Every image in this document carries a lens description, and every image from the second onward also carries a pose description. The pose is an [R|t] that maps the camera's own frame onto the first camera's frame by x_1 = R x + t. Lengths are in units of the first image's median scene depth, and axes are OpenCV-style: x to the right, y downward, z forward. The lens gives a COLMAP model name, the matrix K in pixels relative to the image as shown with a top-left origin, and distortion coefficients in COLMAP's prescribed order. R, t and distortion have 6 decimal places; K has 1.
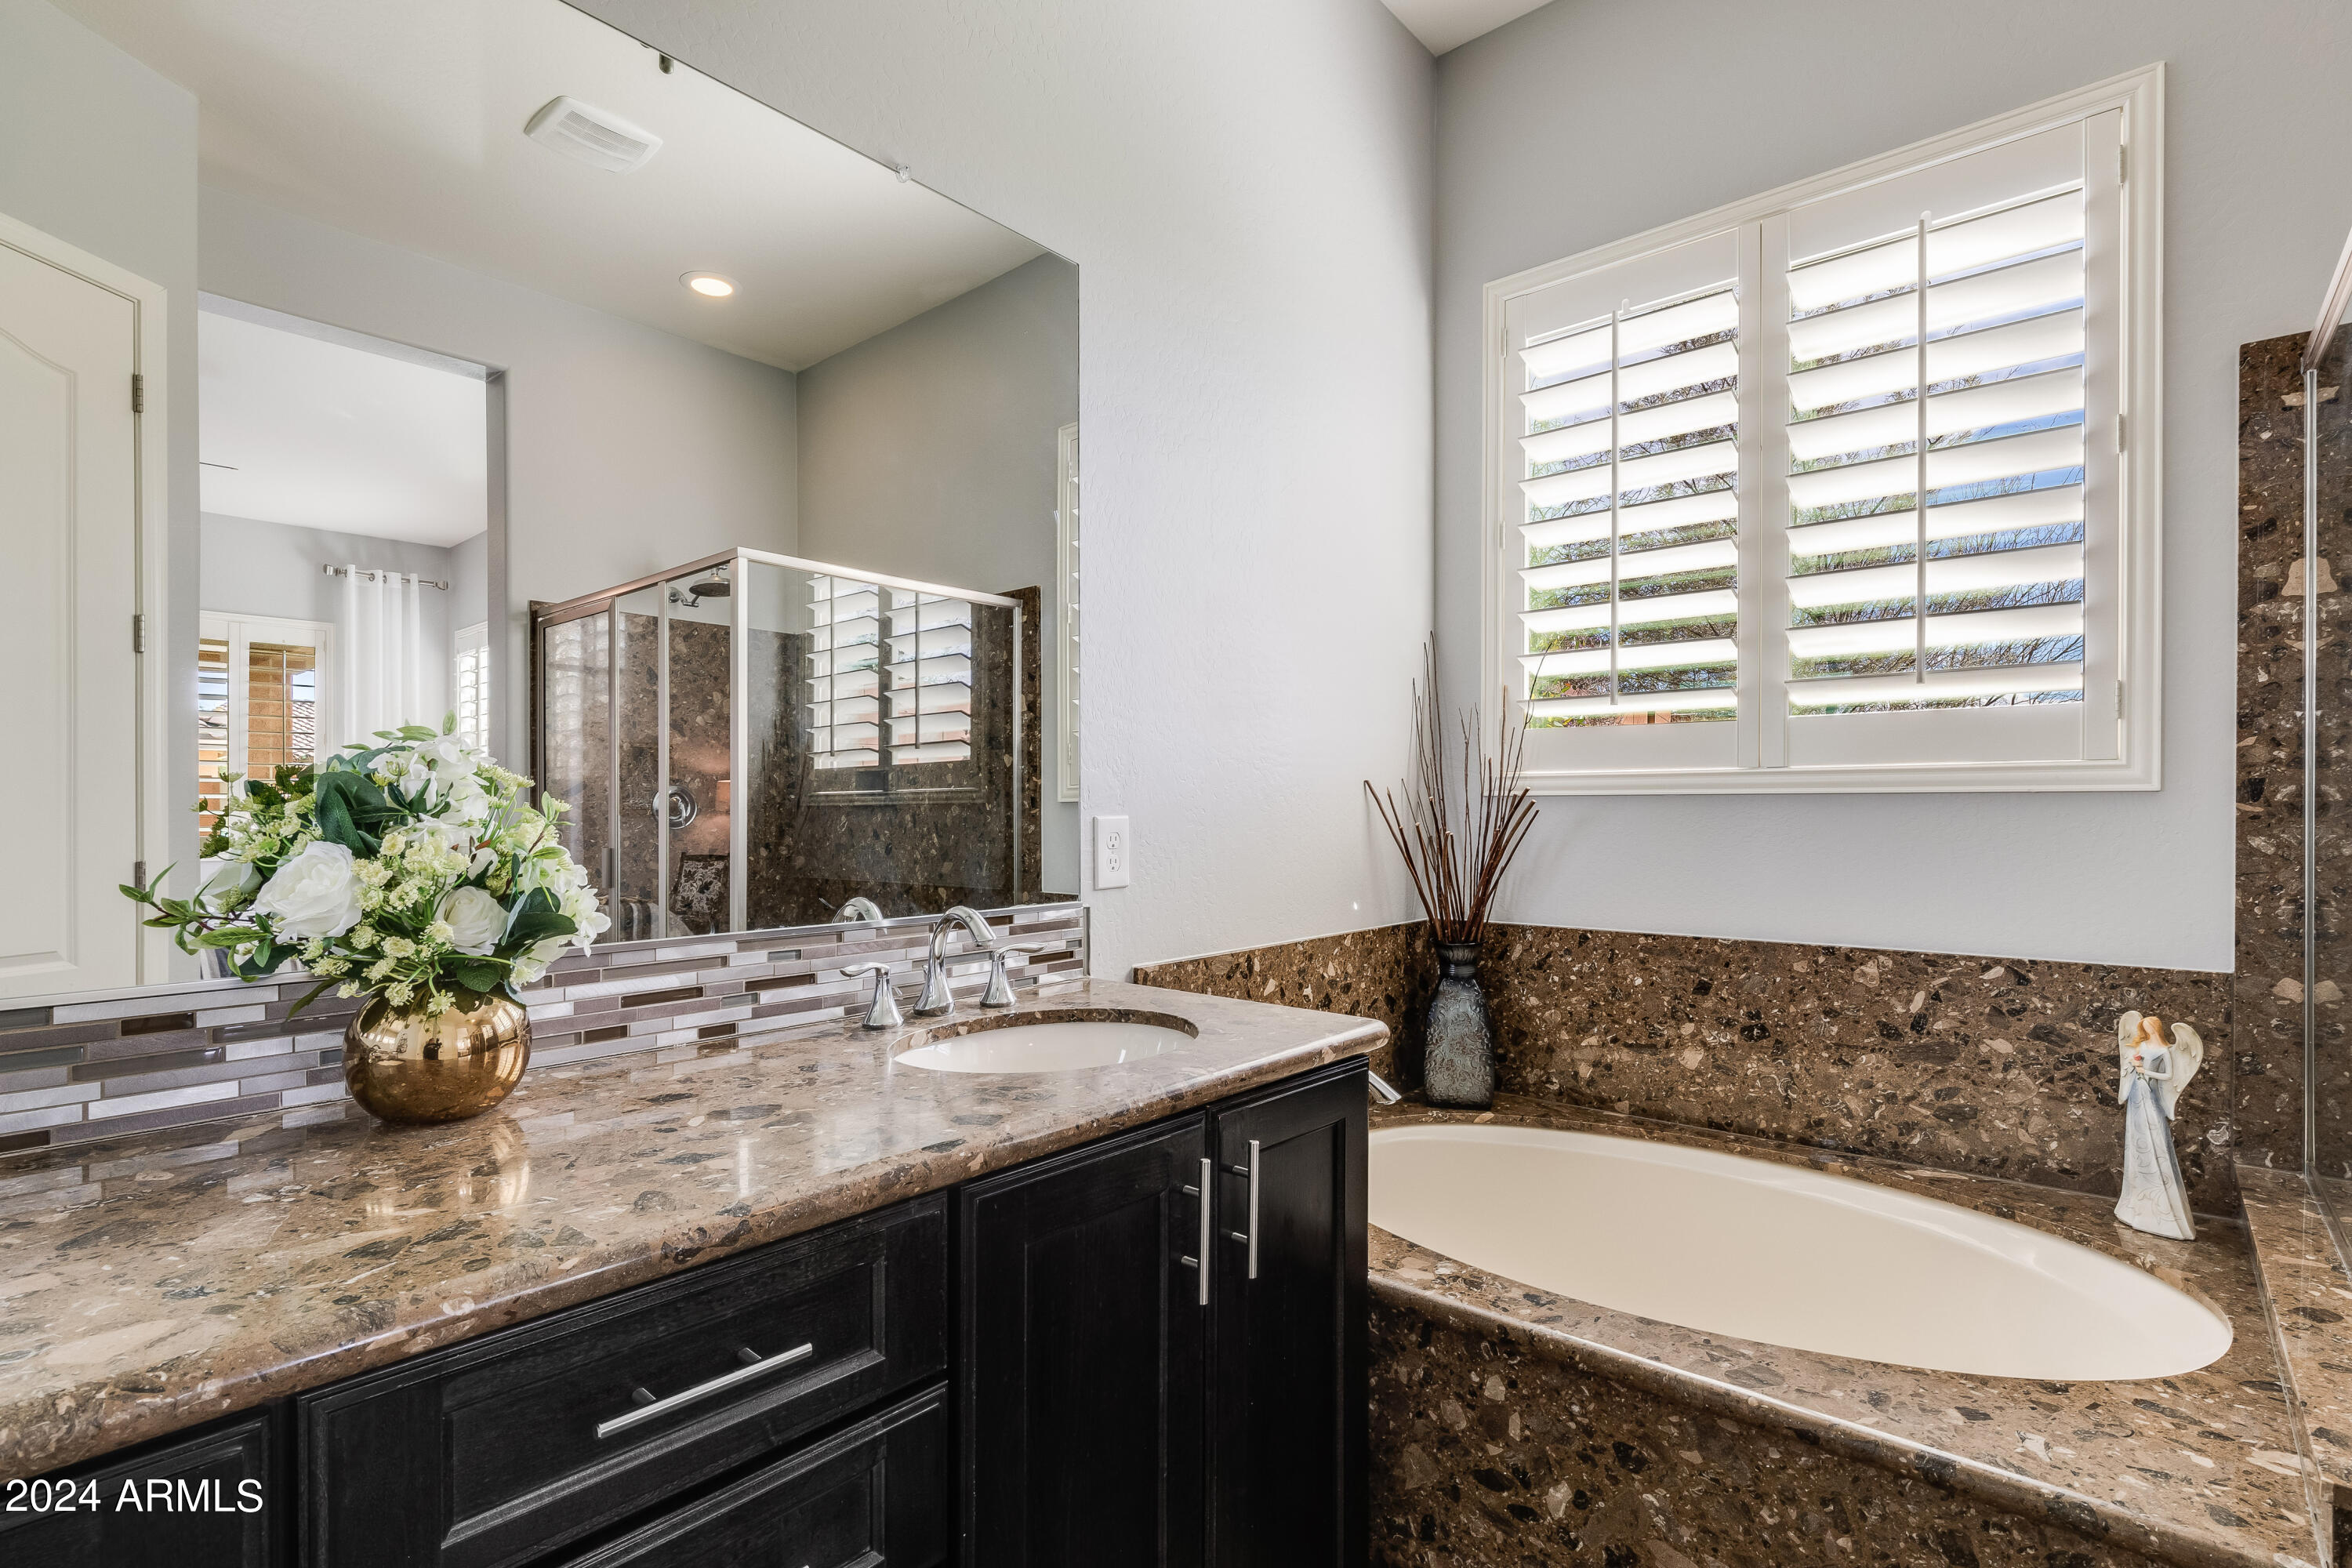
lens RADIAL K [[1096.5, 0, 1181.5], [0, 1096.5, 799.9], [0, 0, 1]] dist [-0.000797, -0.000756]
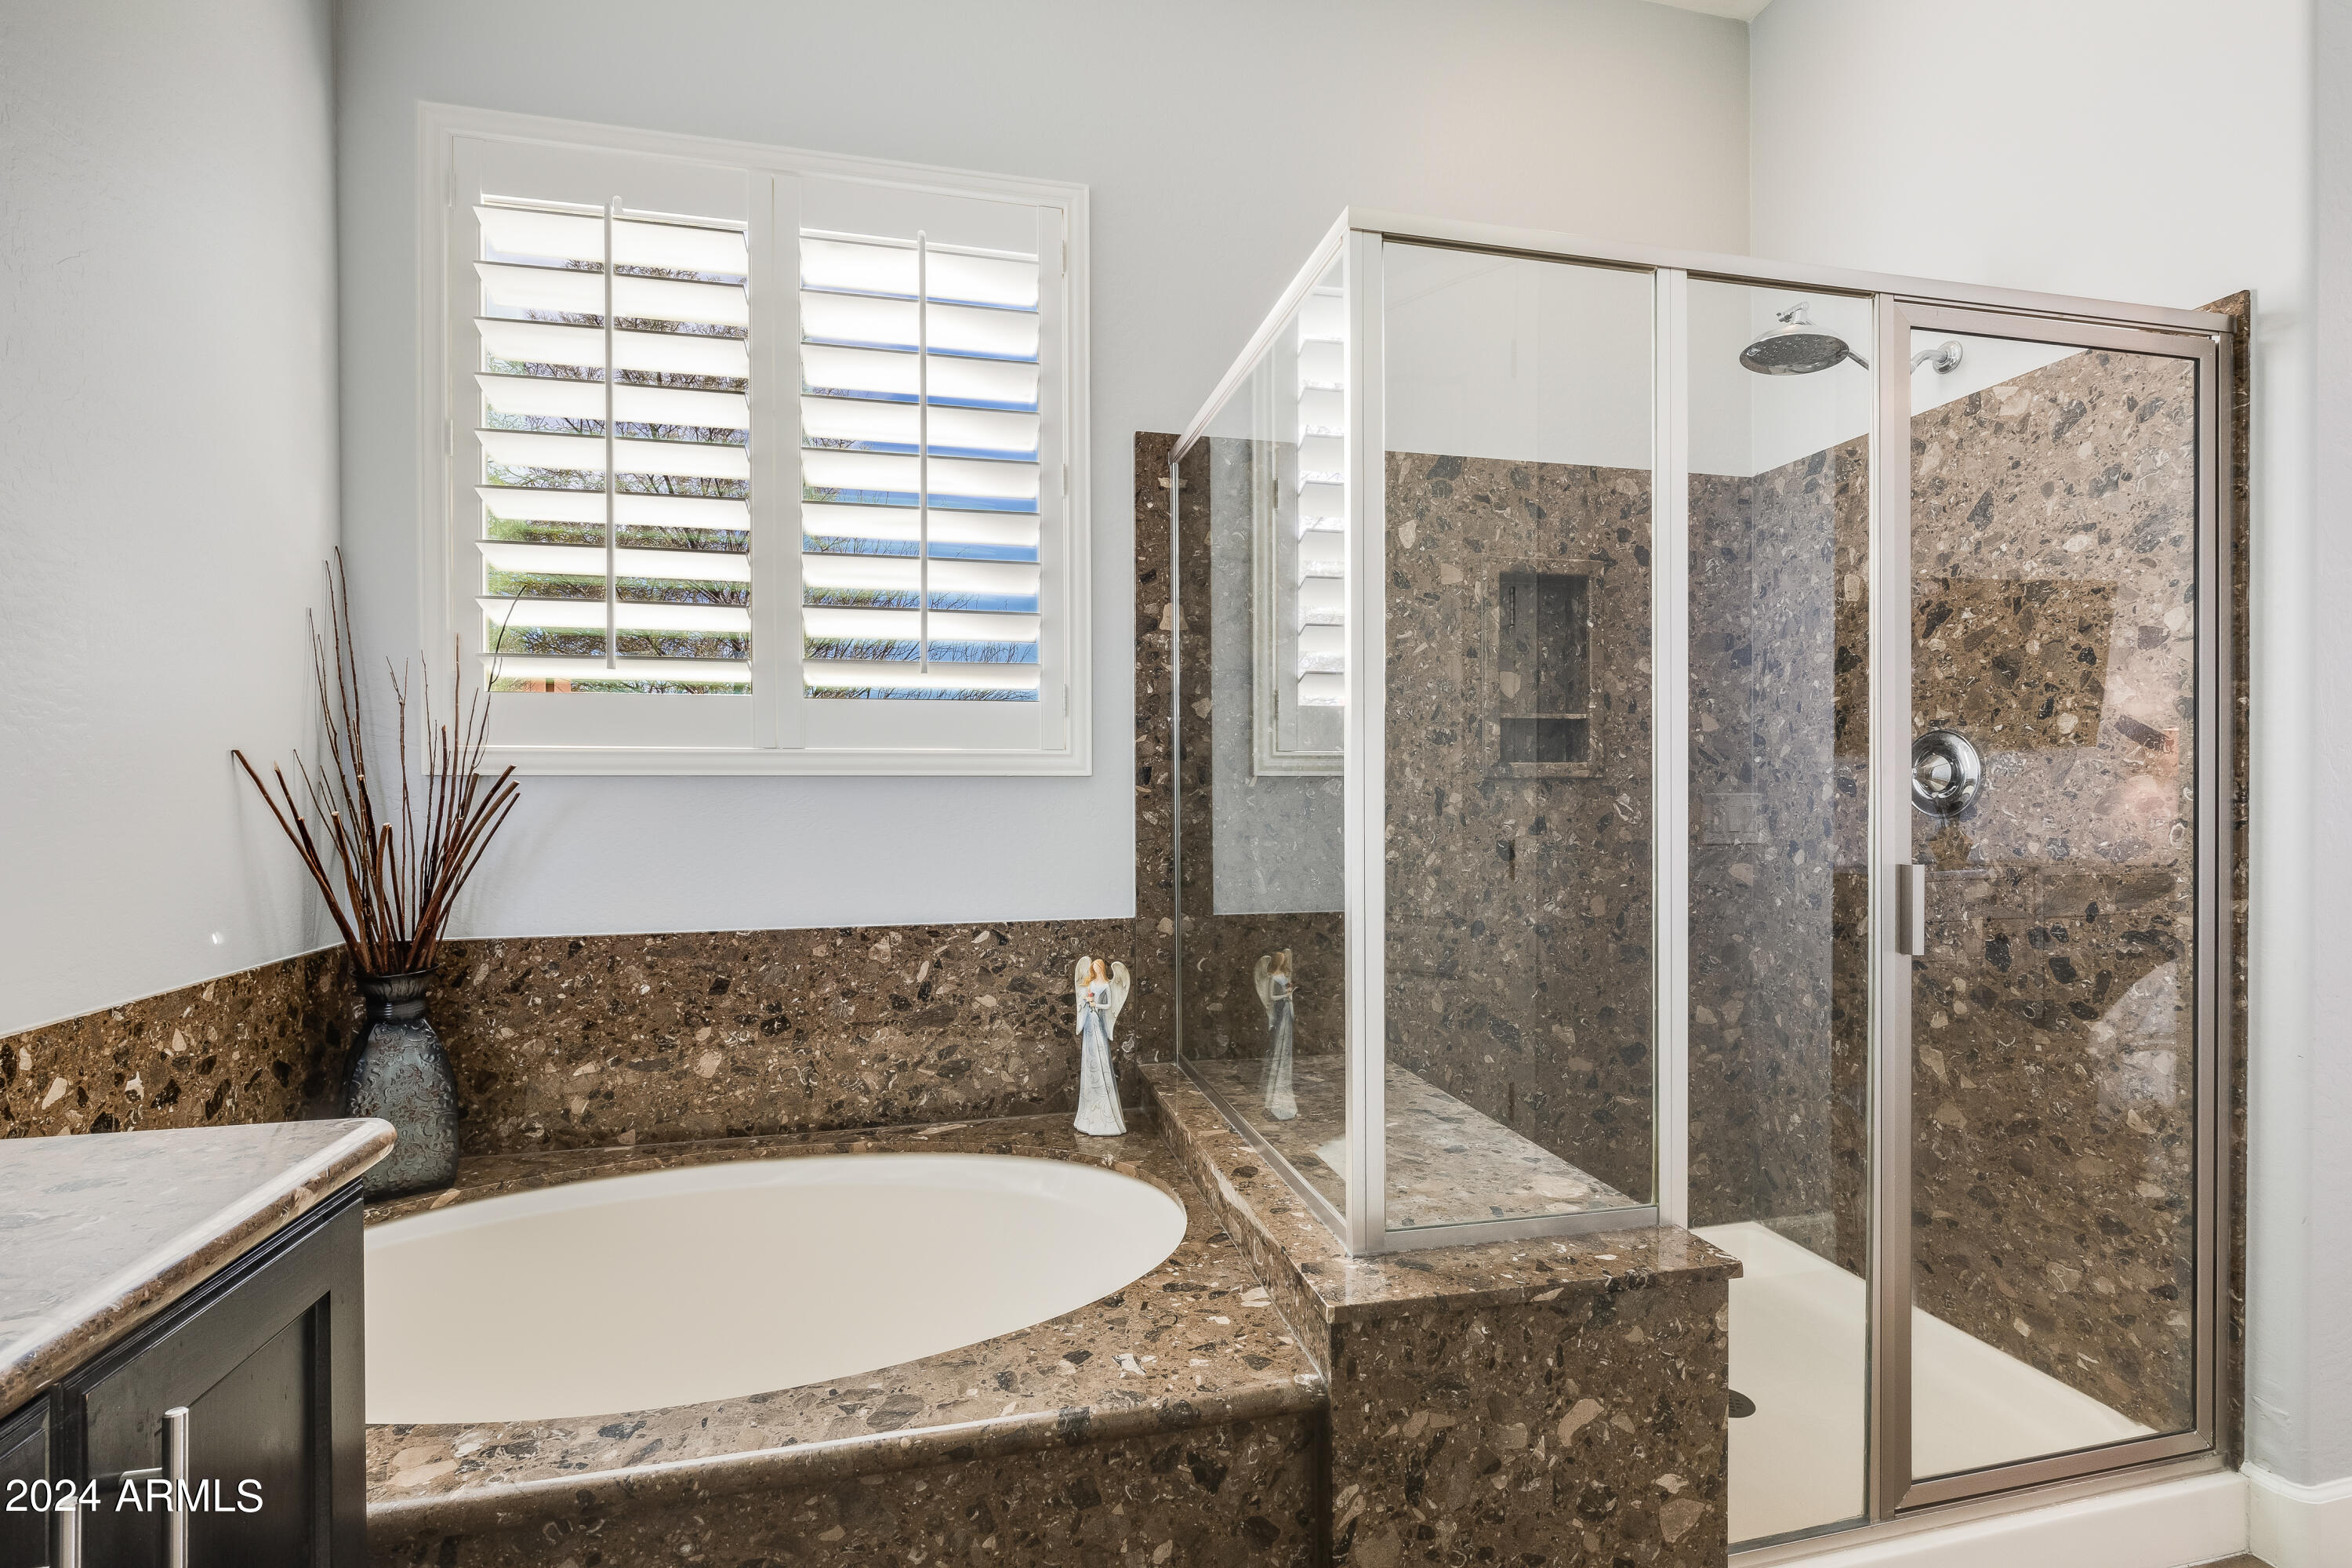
lens RADIAL K [[1096.5, 0, 1181.5], [0, 1096.5, 799.9], [0, 0, 1]] dist [-0.000797, -0.000756]
pose [[0.583323, -0.007952, 0.812201, -0.048816], [-0.004796, 0.999901, 0.013235, 0.001805], [-0.812226, -0.011615, 0.583227, 0.177934]]
